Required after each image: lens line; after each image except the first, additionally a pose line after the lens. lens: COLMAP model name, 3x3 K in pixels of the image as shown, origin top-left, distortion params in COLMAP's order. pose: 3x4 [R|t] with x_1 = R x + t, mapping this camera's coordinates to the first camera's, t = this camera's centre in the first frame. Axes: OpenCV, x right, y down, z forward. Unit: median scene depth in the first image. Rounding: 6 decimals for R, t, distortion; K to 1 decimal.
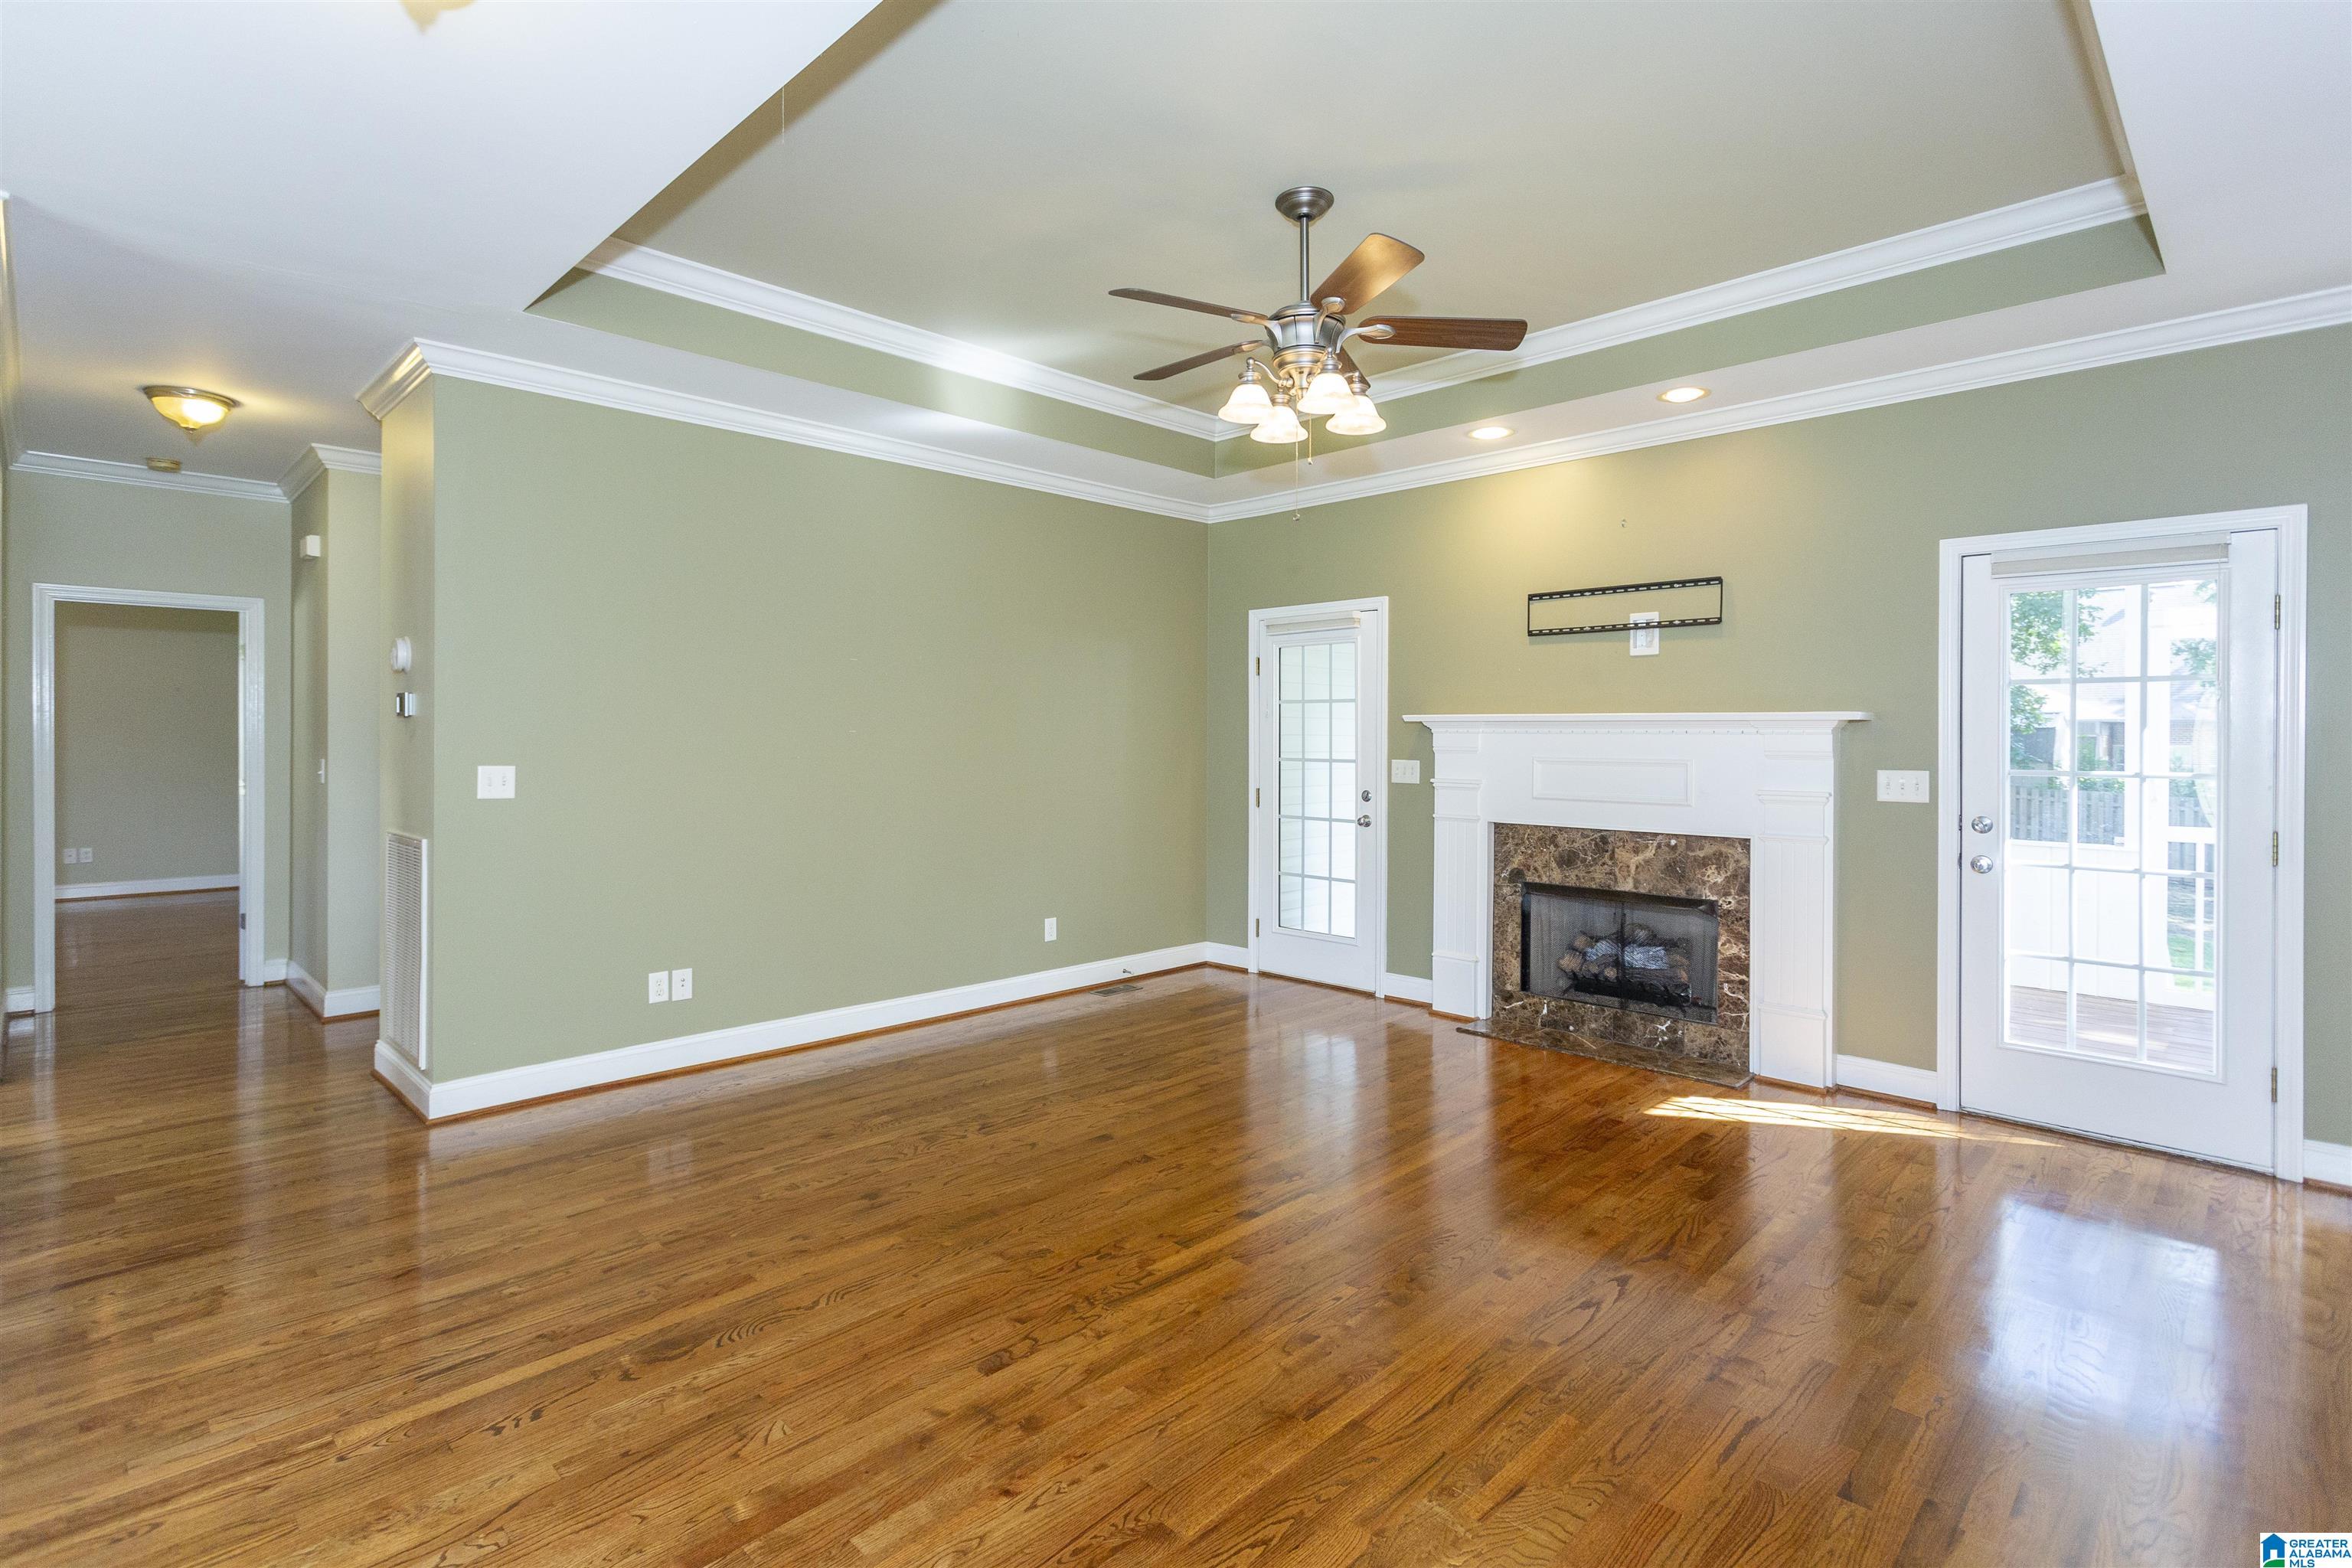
lens RADIAL K [[1144.1, 0, 1170.9], [0, 1144.1, 744.7], [0, 0, 1]] dist [0.016025, 0.001021]
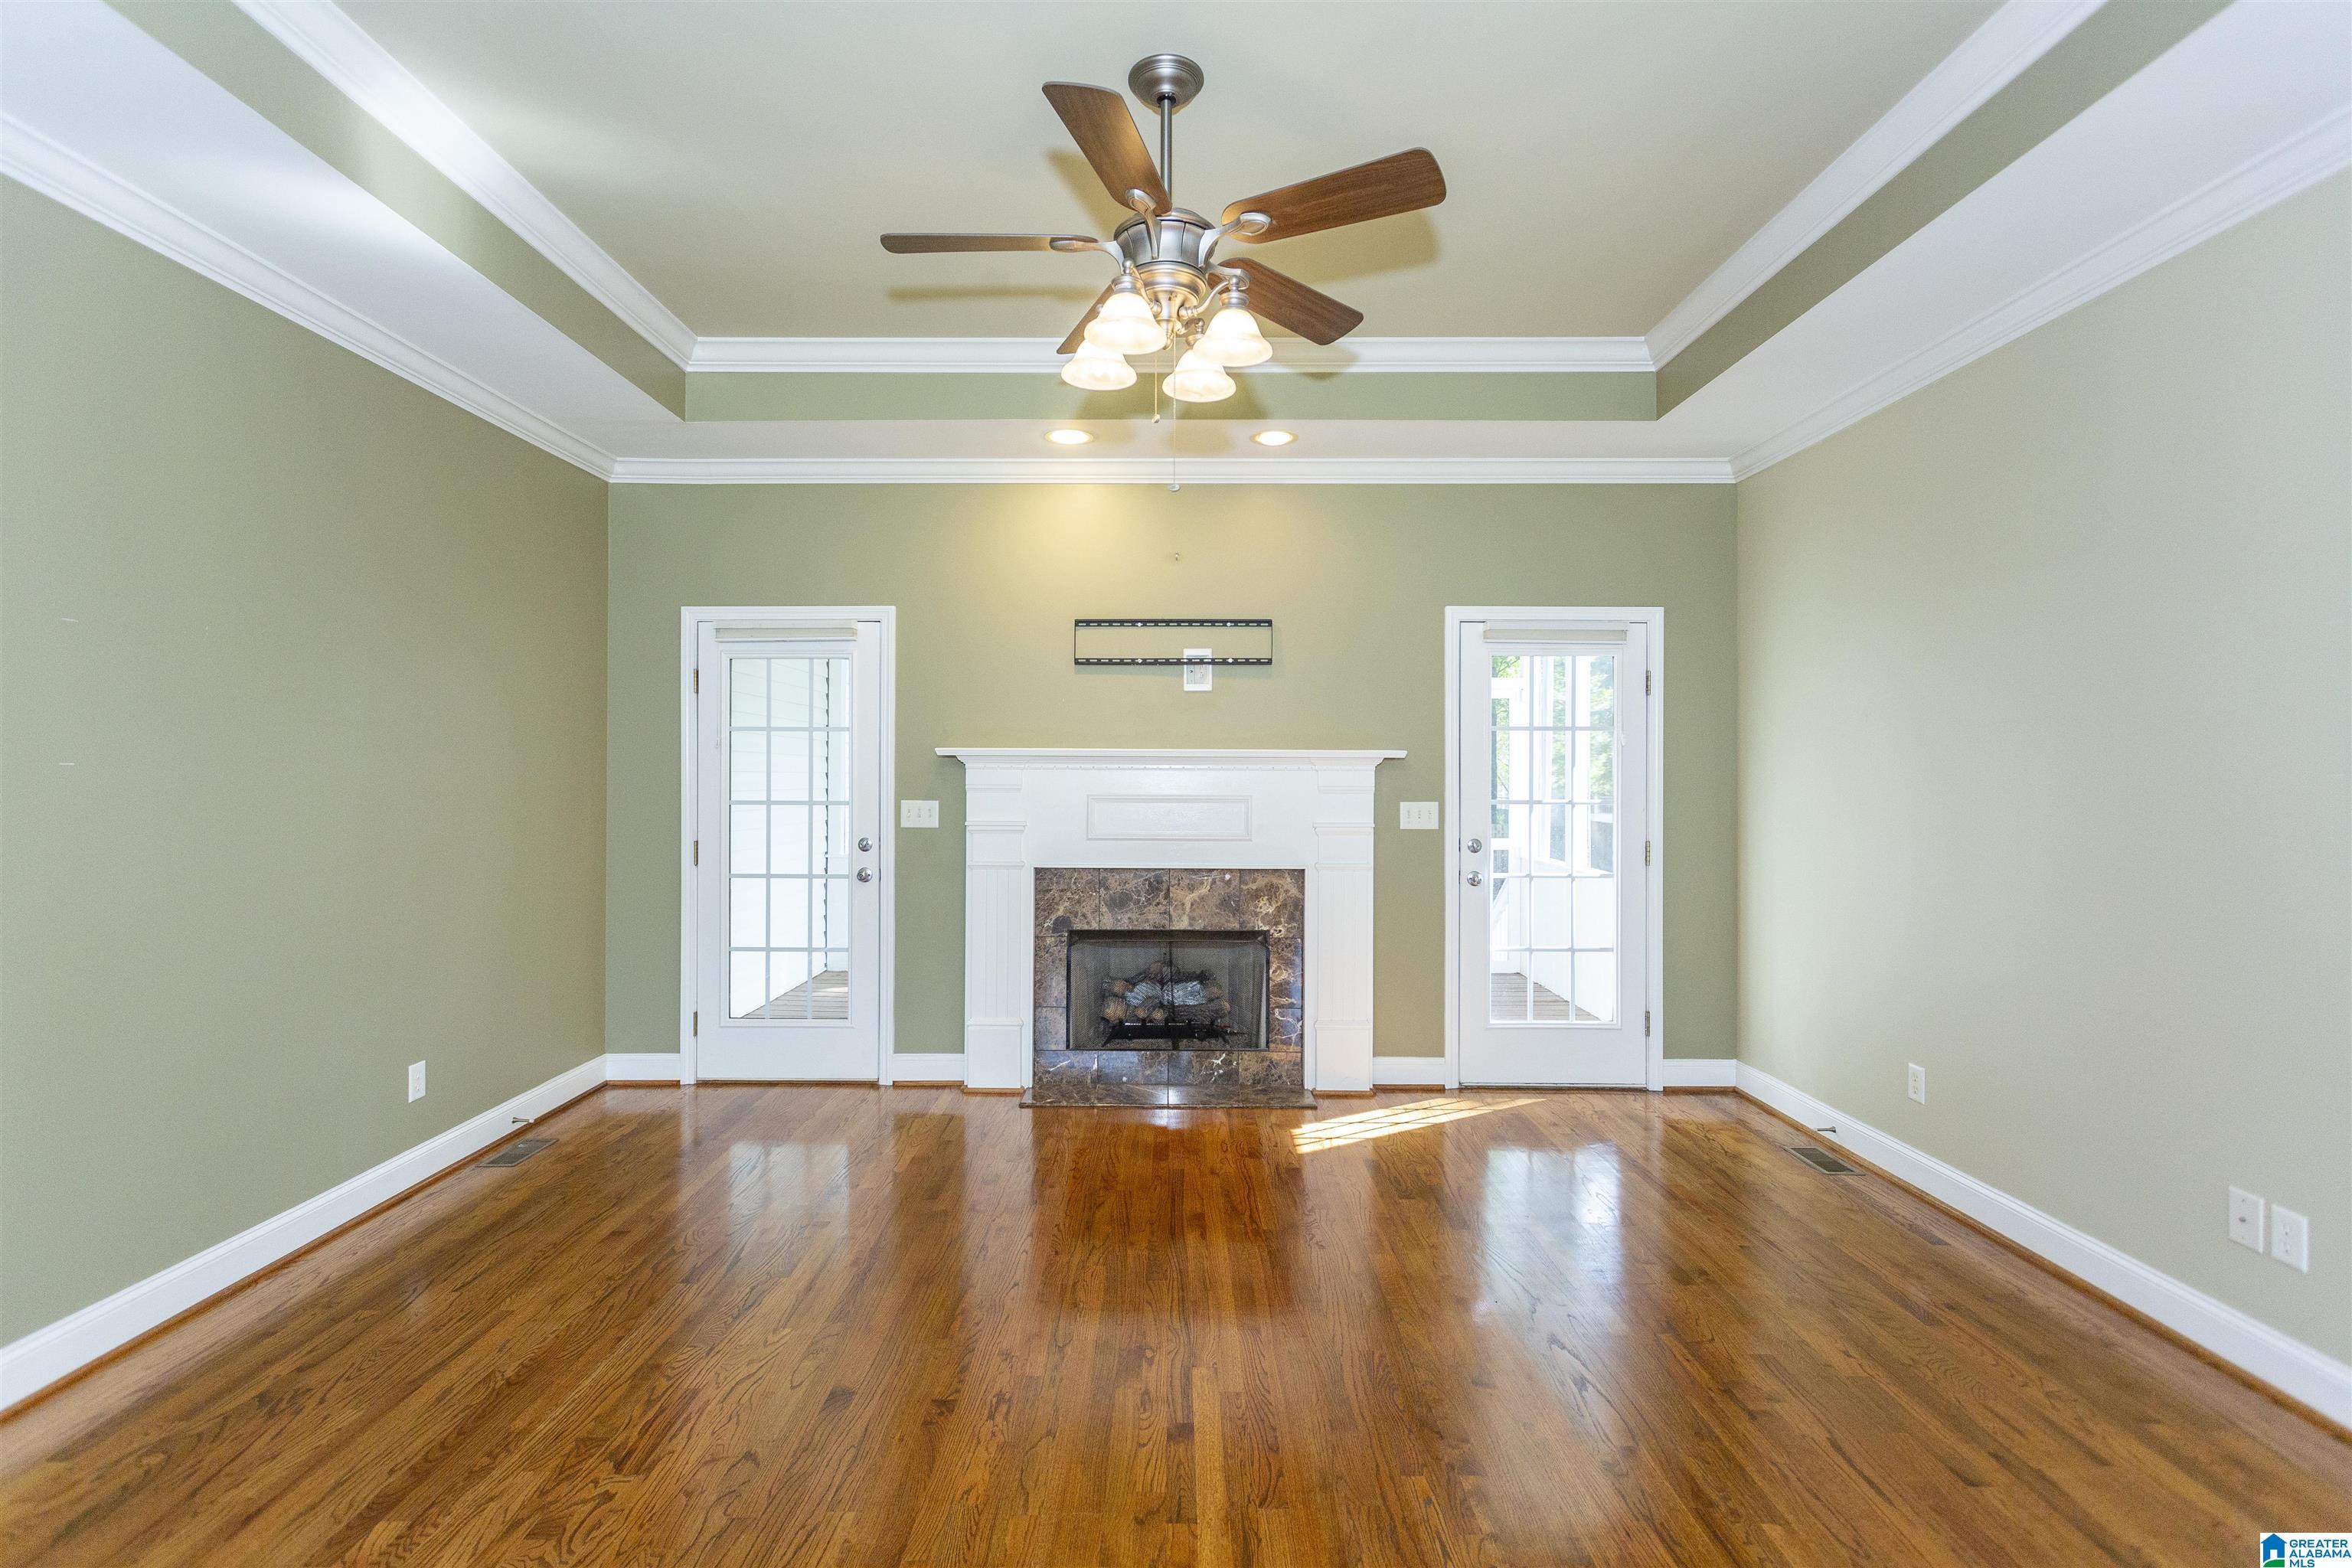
lens RADIAL K [[1111.1, 0, 1162.1], [0, 1111.1, 773.3], [0, 0, 1]] dist [-0.003715, 0.011294]
pose [[0.715786, -0.001565, 0.698318, -0.283021], [0.005442, 0.999980, -0.003336, -0.003551], [-0.698299, 0.006188, 0.715780, 0.329694]]
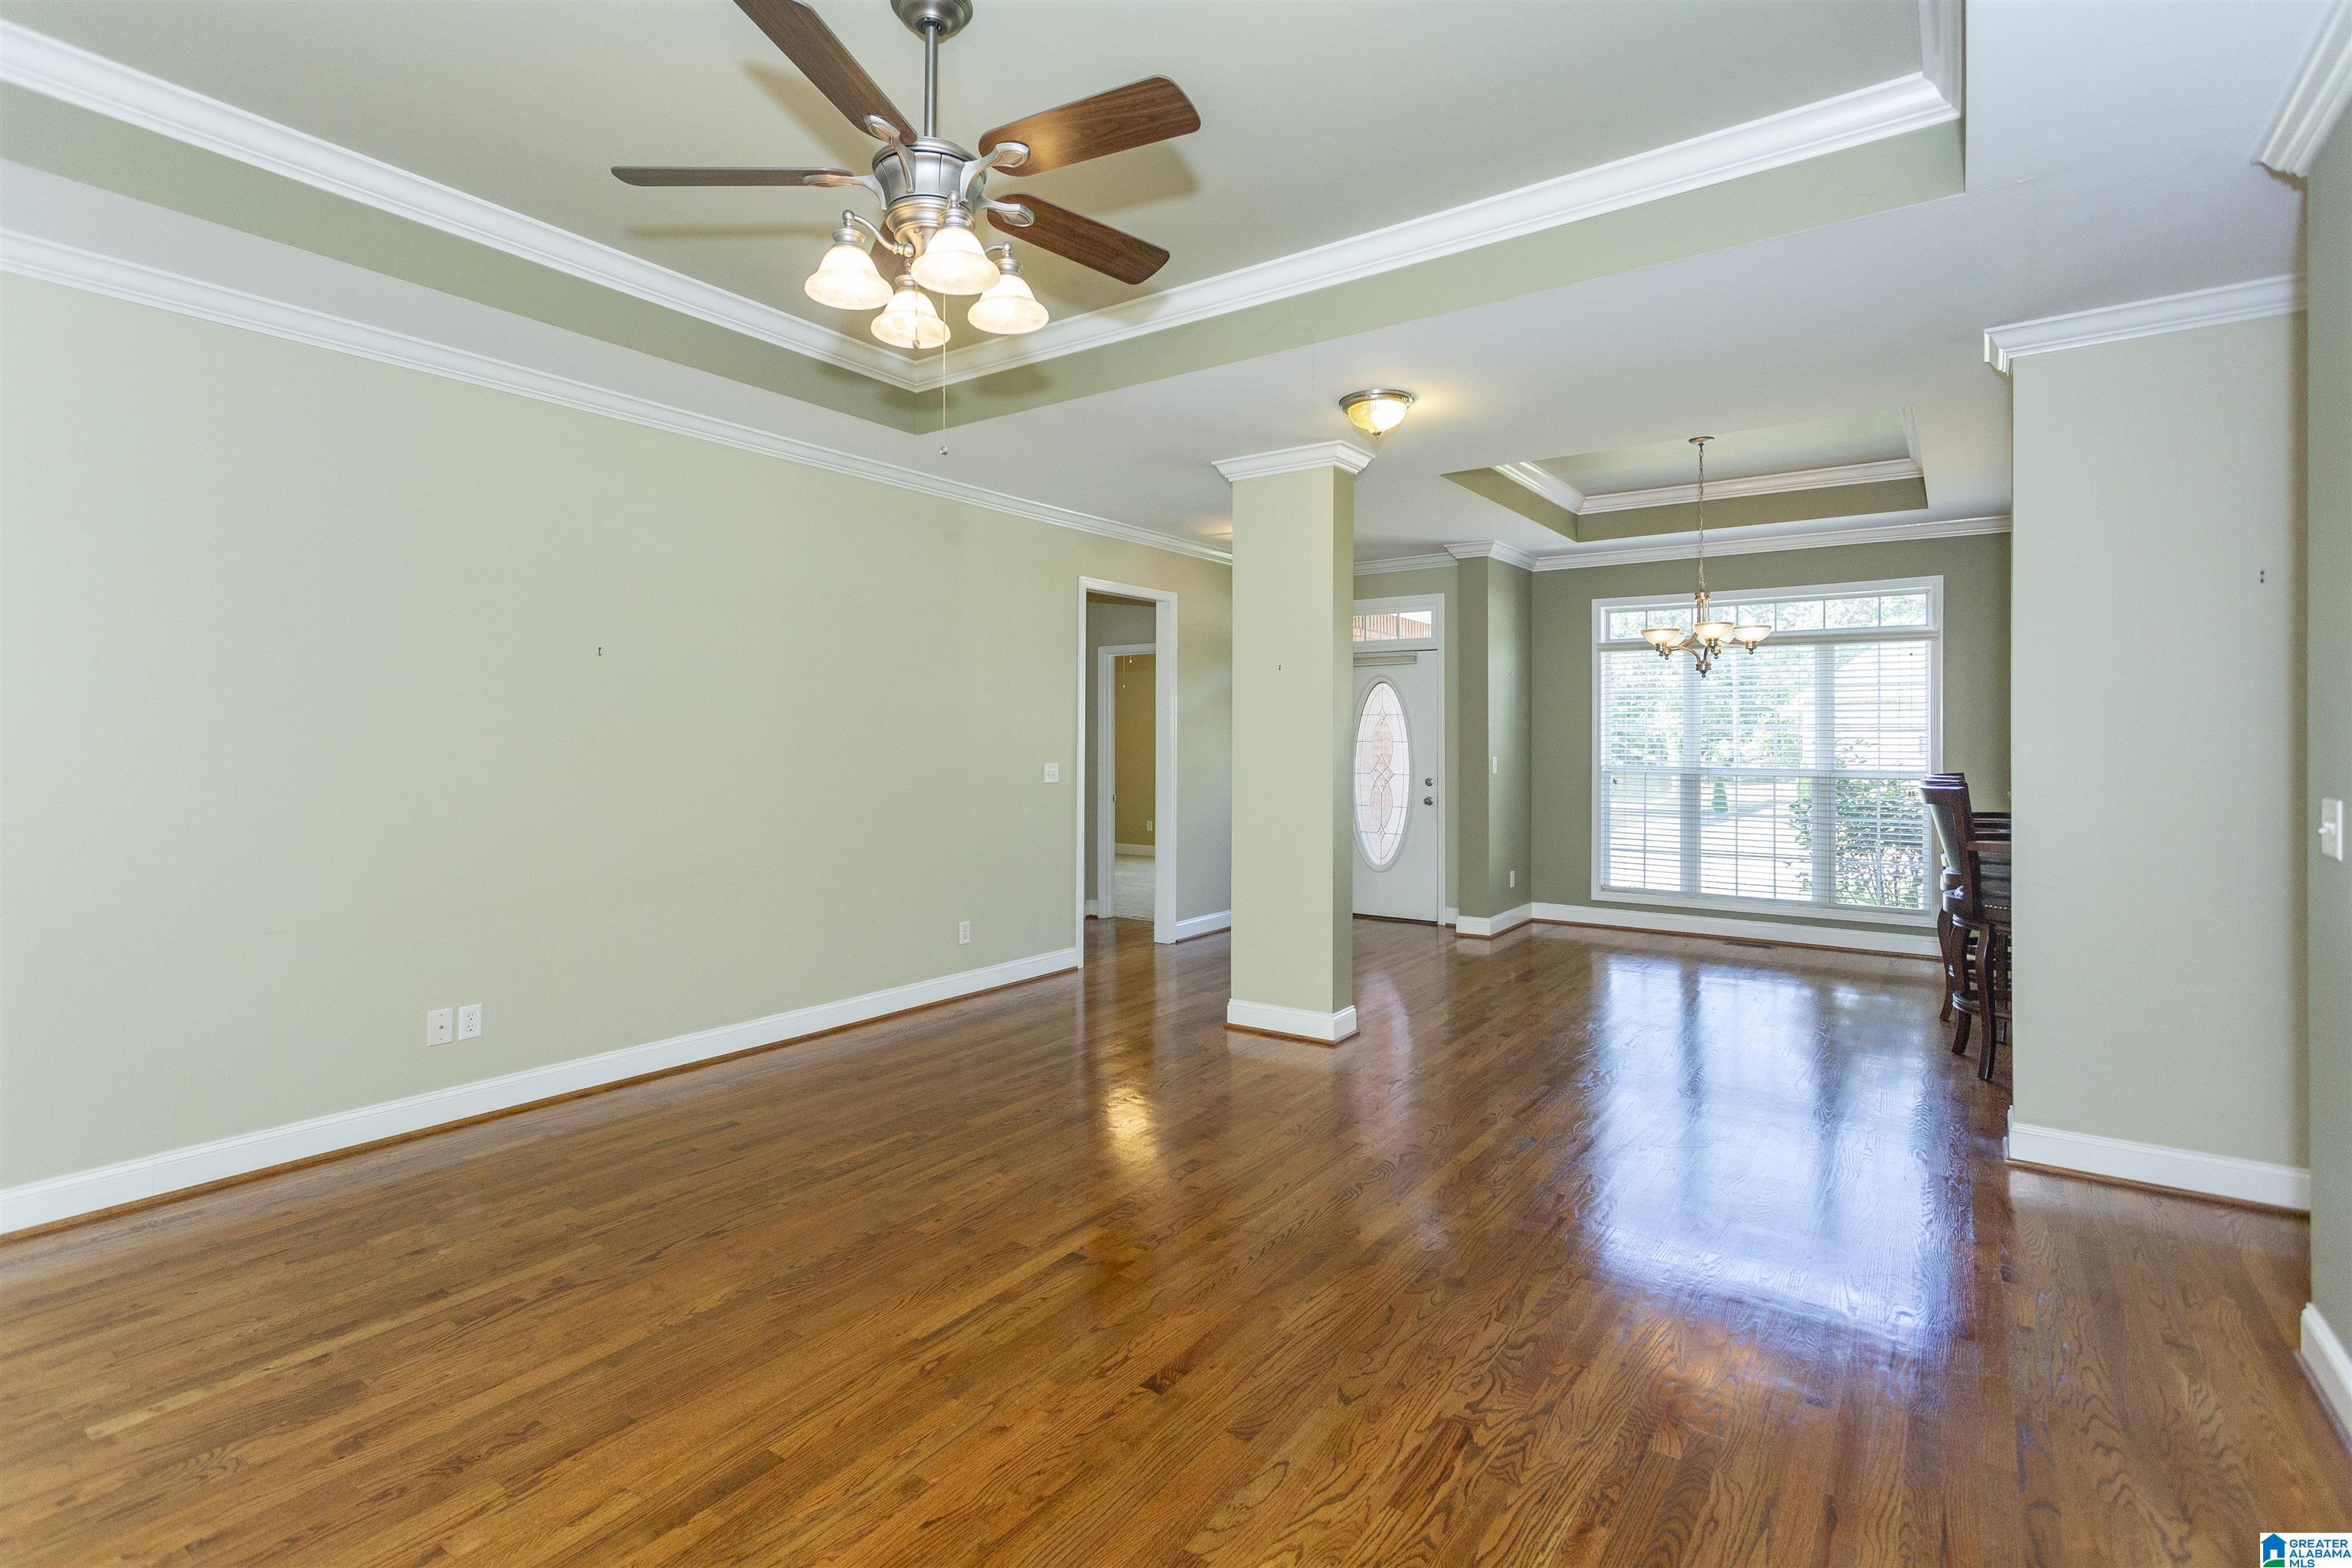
lens RADIAL K [[1111.1, 0, 1162.1], [0, 1111.1, 773.3], [0, 0, 1]] dist [-0.003715, 0.011294]
pose [[-0.987154, -0.003228, -0.159737, 0.056439], [-0.008355, 0.999471, 0.031439, -0.004485], [0.159551, 0.032369, -0.986659, 1.192573]]
